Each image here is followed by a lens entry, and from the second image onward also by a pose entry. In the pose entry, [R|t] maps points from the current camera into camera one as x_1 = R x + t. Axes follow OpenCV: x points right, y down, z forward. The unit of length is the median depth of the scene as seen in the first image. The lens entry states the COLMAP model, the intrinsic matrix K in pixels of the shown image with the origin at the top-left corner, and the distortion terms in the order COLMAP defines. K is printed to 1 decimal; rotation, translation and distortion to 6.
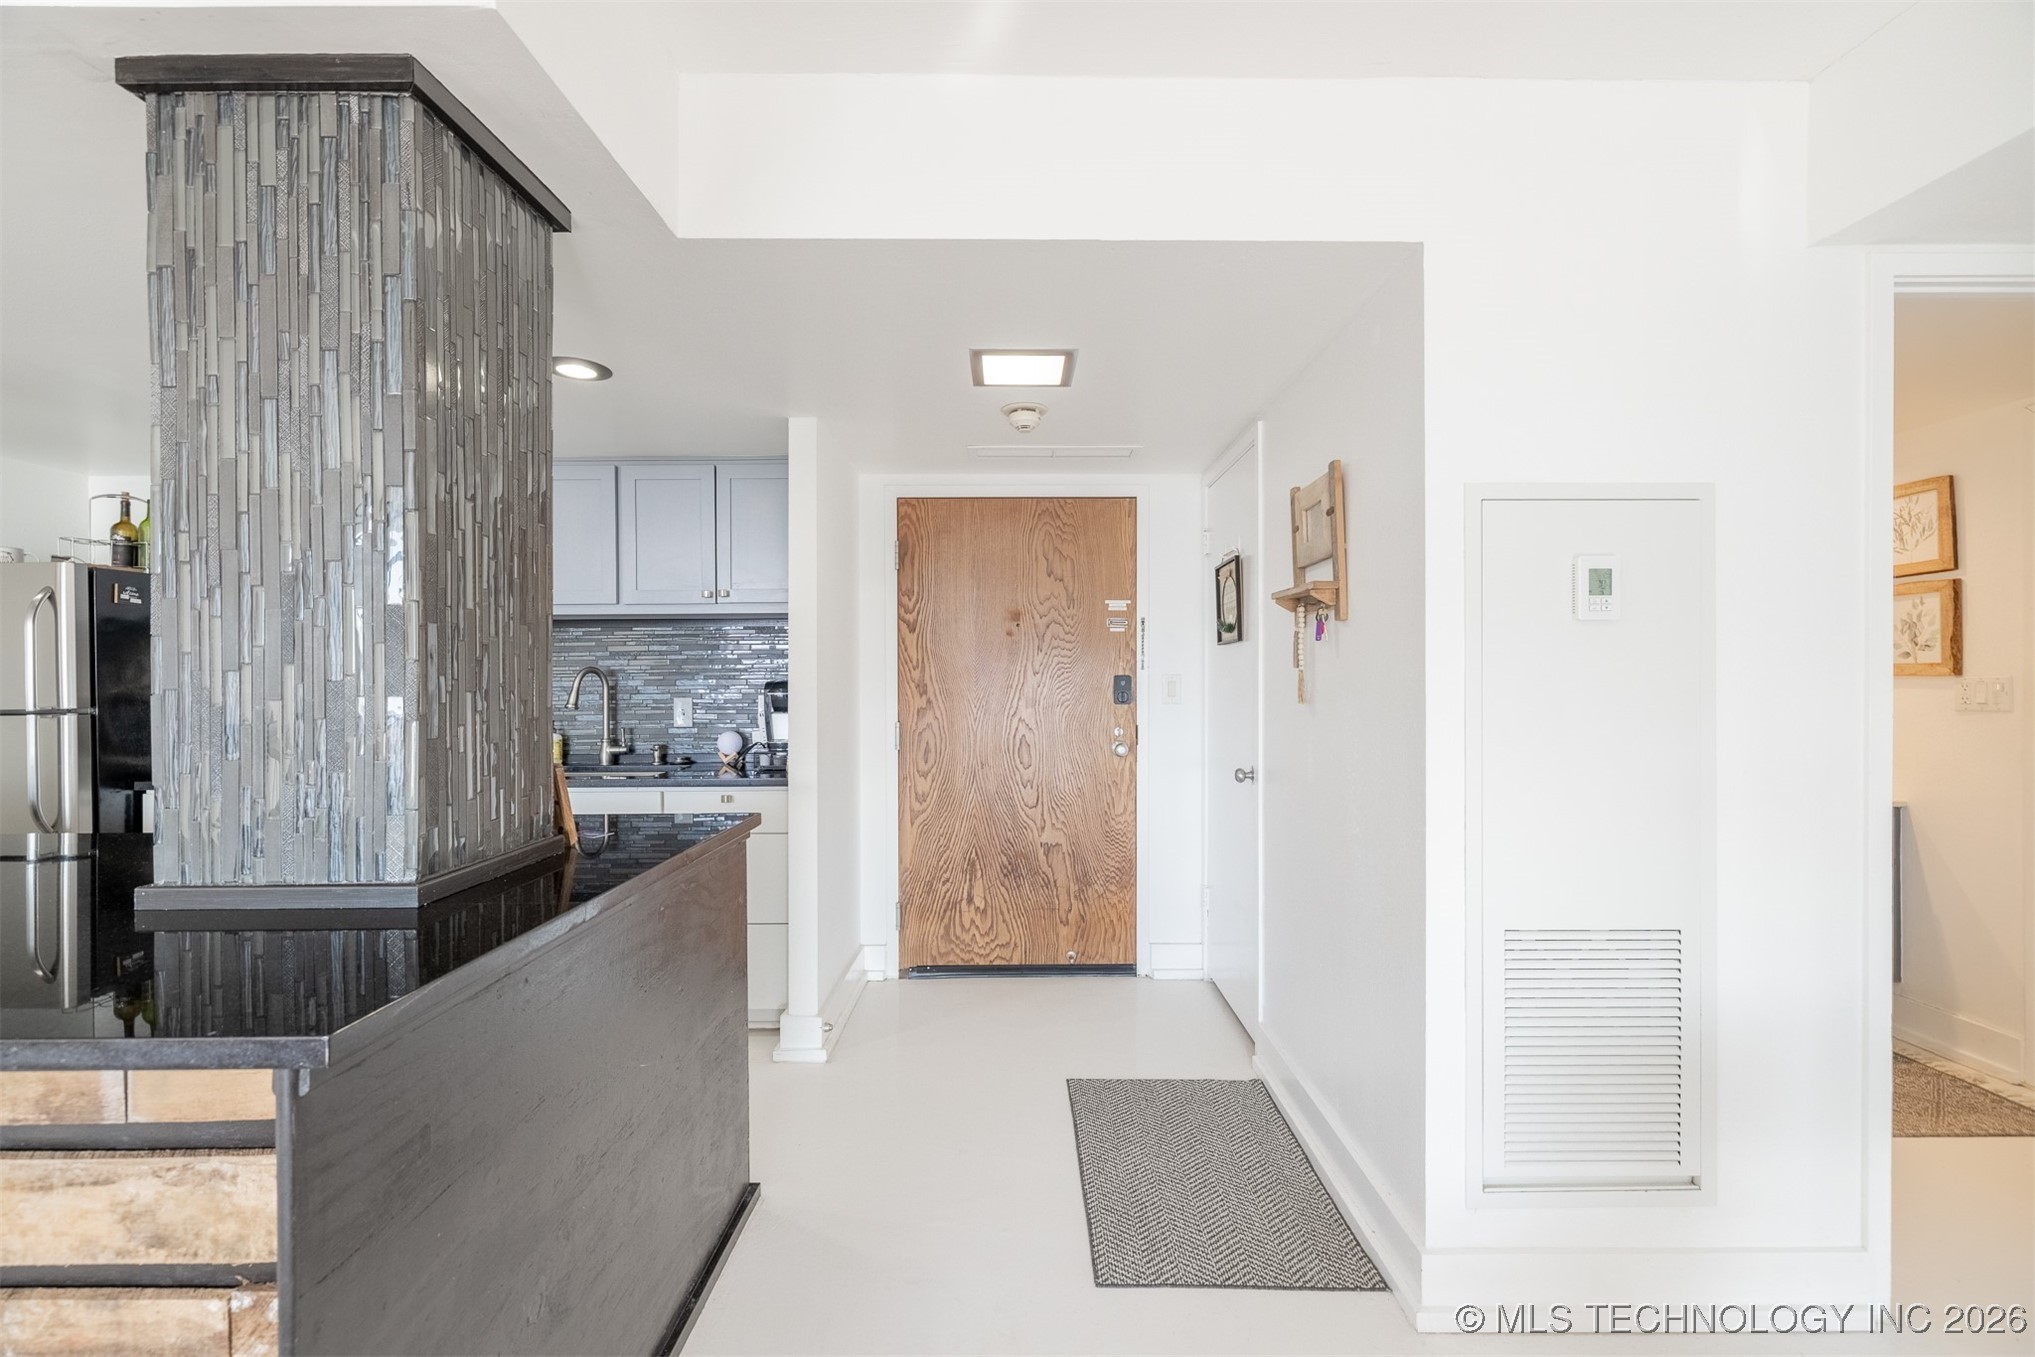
lens RADIAL K [[855.8, 0, 1007.2], [0, 855.8, 680.6], [0, 0, 1]] dist [0.004172, -0.000707]
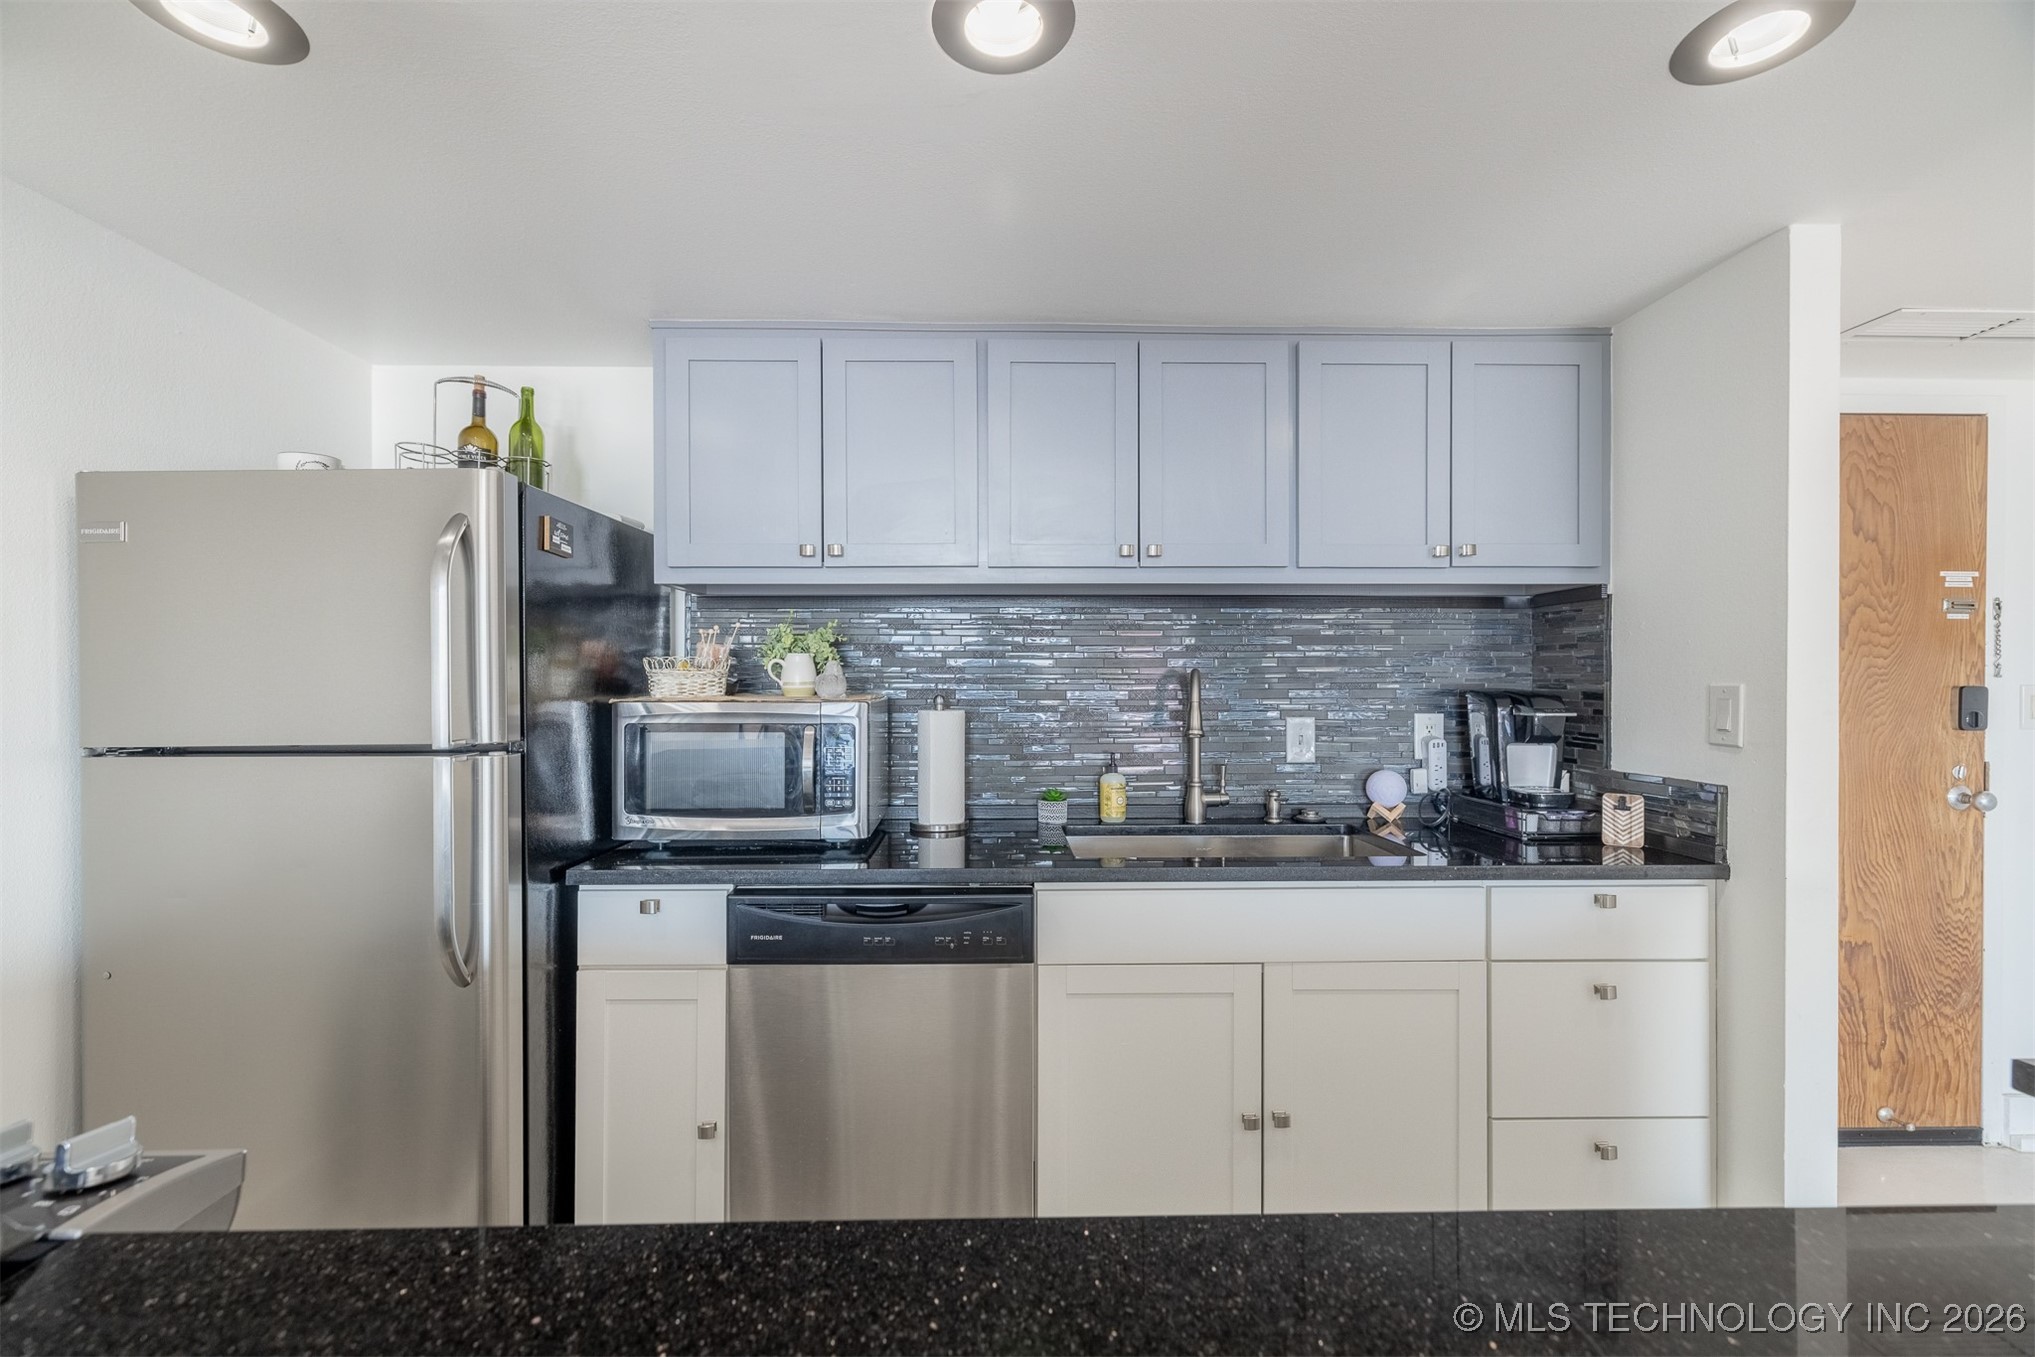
lens RADIAL K [[855.8, 0, 1014.0], [0, 855.8, 677.1], [0, 0, 1]] dist [0.004172, -0.000707]
pose [[0.999807, 0.005135, 0.018970, -0.752870], [-0.005089, 0.999984, -0.002473, -0.009475], [-0.018983, 0.002376, 0.999817, 0.443857]]
